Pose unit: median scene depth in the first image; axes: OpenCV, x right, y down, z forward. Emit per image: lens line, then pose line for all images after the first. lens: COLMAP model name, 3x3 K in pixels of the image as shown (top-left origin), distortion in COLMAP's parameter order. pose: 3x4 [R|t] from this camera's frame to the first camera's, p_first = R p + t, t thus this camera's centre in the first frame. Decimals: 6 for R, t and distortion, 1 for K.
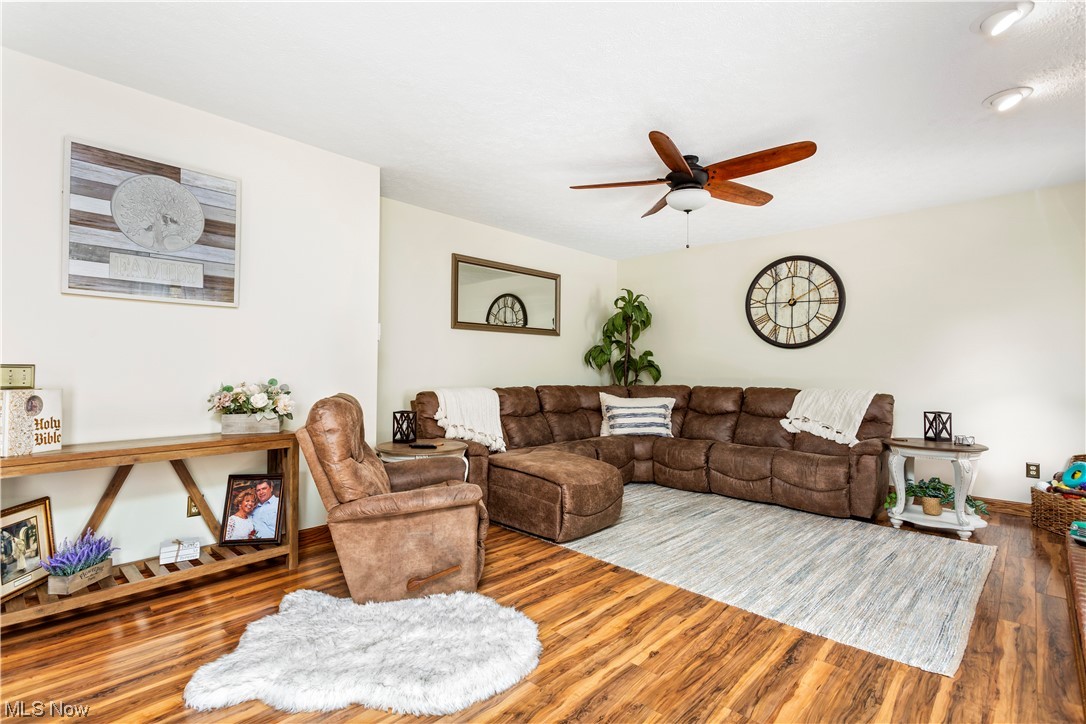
lens RADIAL K [[530.0, 0, 544.6], [0, 530.0, 362.7], [0, 0, 1]] dist [0.000657, 0.000182]
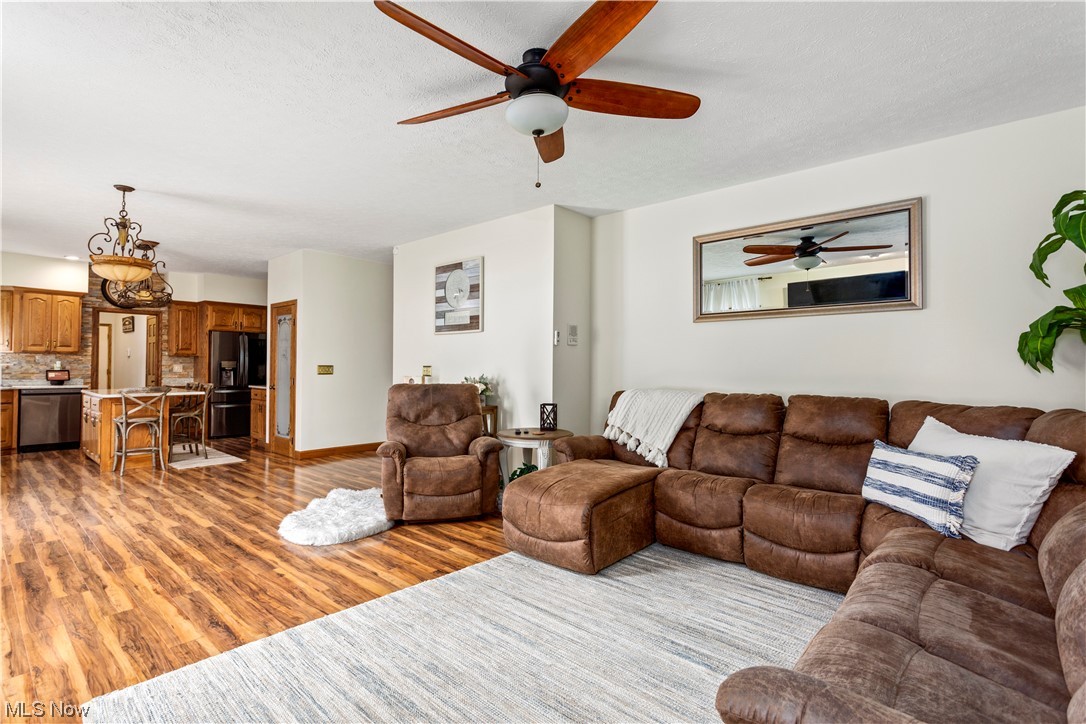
lens RADIAL K [[530.0, 0, 542.5], [0, 530.0, 361.7], [0, 0, 1]] dist [0.000657, 0.000182]
pose [[0.000558, -0.013623, -0.999907, 1.352333], [0.005222, 0.999894, -0.013619, 0.019844], [0.999986, -0.005214, 0.000629, 1.436996]]
